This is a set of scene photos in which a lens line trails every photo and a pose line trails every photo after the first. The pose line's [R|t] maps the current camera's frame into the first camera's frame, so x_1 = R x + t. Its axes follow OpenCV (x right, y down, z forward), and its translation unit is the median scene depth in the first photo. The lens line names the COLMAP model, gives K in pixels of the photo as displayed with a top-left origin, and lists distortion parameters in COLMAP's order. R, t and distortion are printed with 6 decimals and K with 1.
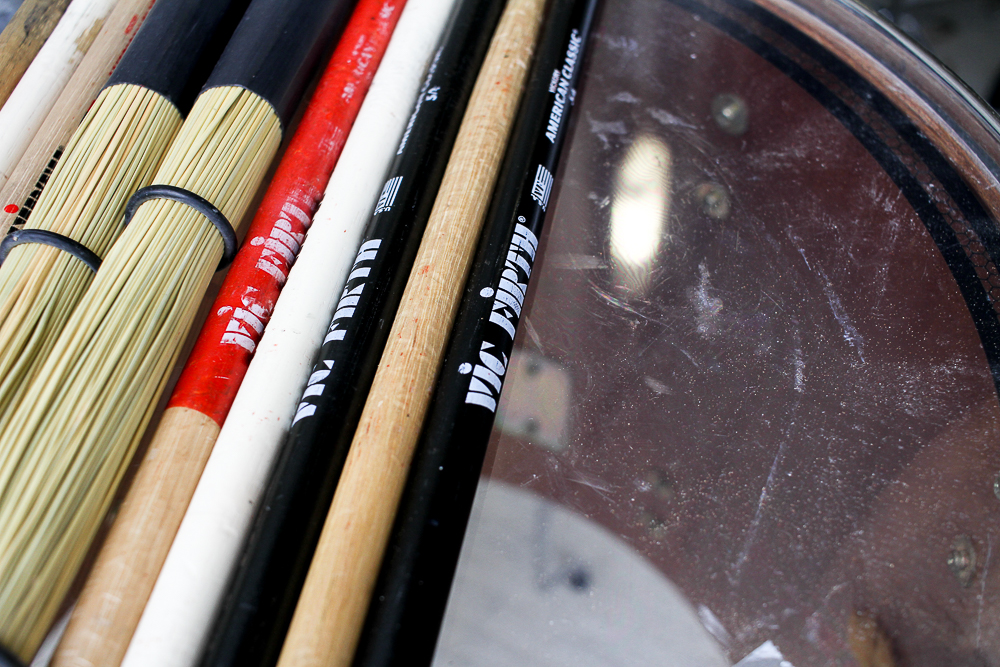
lens RADIAL K [[1116.6, 0, 500.0], [0, 1116.6, 333.5], [0, 0, 1]] dist [-0.123890, 0.117296]
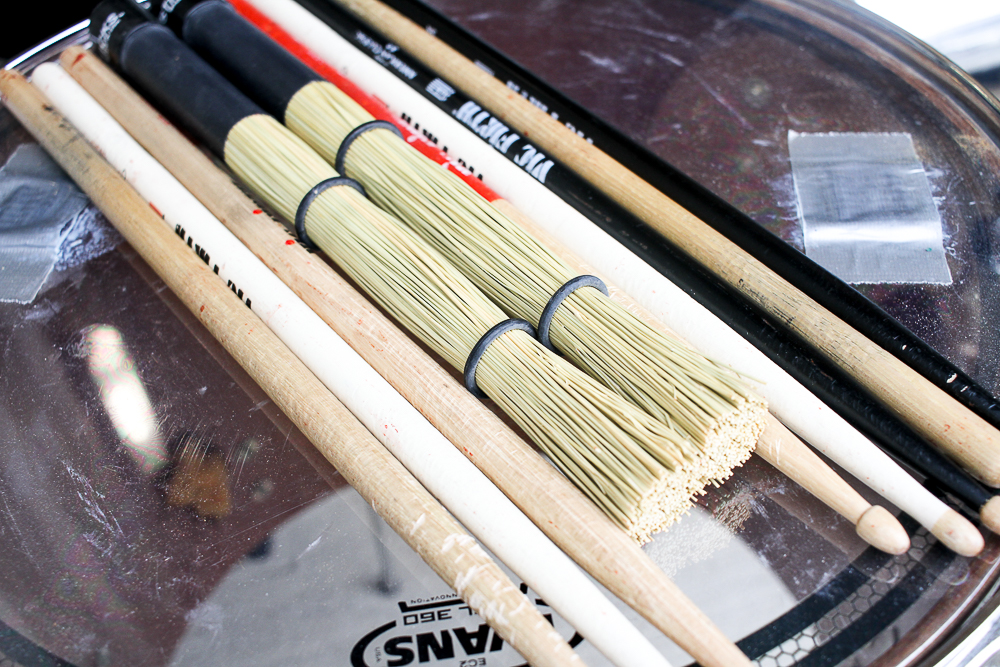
lens RADIAL K [[1116.6, 0, 500.0], [0, 1116.6, 333.5], [0, 0, 1]] dist [-0.123890, 0.117296]
pose [[0.674930, -0.544805, 0.497652, -0.988628], [0.610824, 0.790882, 0.037401, 0.139150], [-0.413960, 0.278735, 0.866570, -0.296456]]
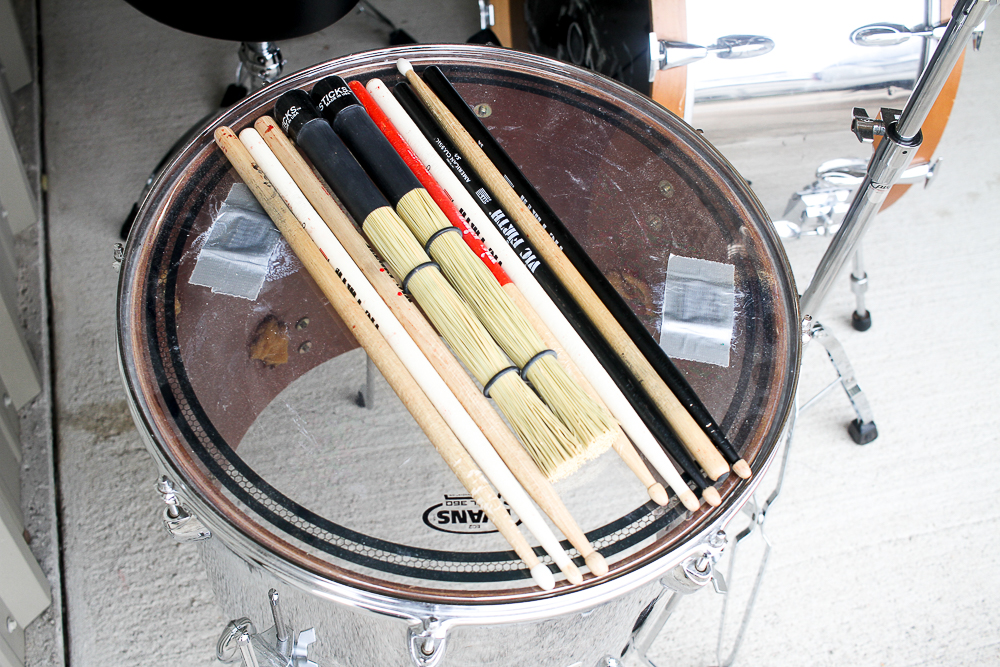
lens RADIAL K [[1055.7, 0, 500.0], [0, 1055.7, 333.5], [0, 0, 1]] dist [-0.094367, 0.013190]
pose [[0.726924, -0.530266, 0.436347, -1.378421], [0.475139, 0.847134, 0.237922, -0.440704], [-0.495806, 0.034374, 0.867753, -1.291098]]
